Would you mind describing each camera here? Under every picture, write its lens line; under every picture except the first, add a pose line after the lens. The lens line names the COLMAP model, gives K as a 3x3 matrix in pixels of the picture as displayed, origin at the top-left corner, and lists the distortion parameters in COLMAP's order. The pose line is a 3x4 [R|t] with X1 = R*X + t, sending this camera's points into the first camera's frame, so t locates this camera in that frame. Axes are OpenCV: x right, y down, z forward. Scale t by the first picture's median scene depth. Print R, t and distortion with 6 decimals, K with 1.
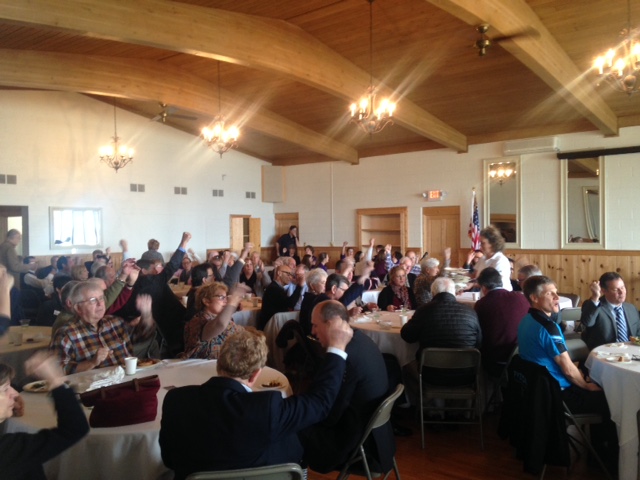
lens RADIAL K [[573.4, 0, 319.0], [0, 573.4, 241.8], [0, 0, 1]] dist [0.195934, -0.276490]
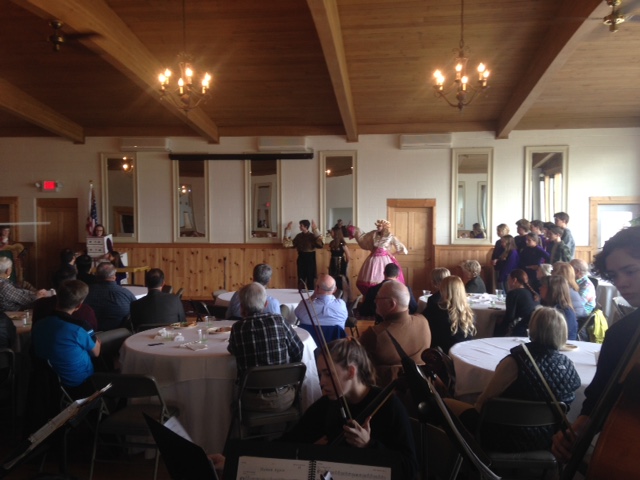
lens RADIAL K [[573.4, 0, 314.5], [0, 573.4, 239.8], [0, 0, 1]] dist [0.195934, -0.276490]
pose [[0.845313, -0.003783, 0.534259, 0.057432], [-0.002343, 0.999939, 0.010787, -0.005109], [-0.534267, -0.010370, 0.845252, -0.044116]]
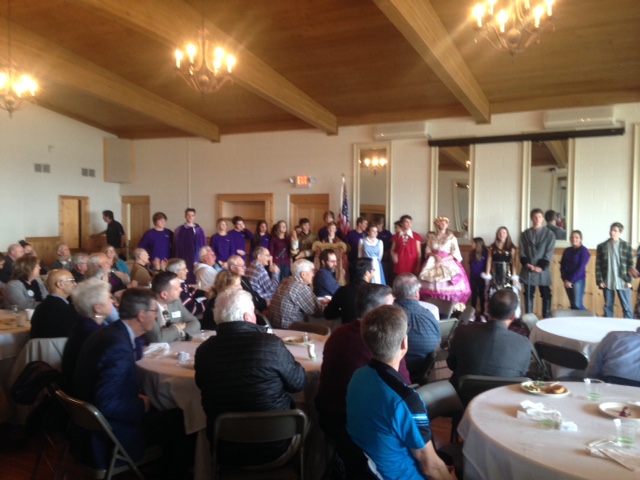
lens RADIAL K [[573.4, 0, 317.0], [0, 573.4, 246.3], [0, 0, 1]] dist [0.195934, -0.276490]
pose [[0.981025, 0.012743, 0.193463, 0.055352], [-0.018490, 0.999439, 0.027934, -0.005321], [-0.192998, -0.030982, 0.980710, 0.127062]]
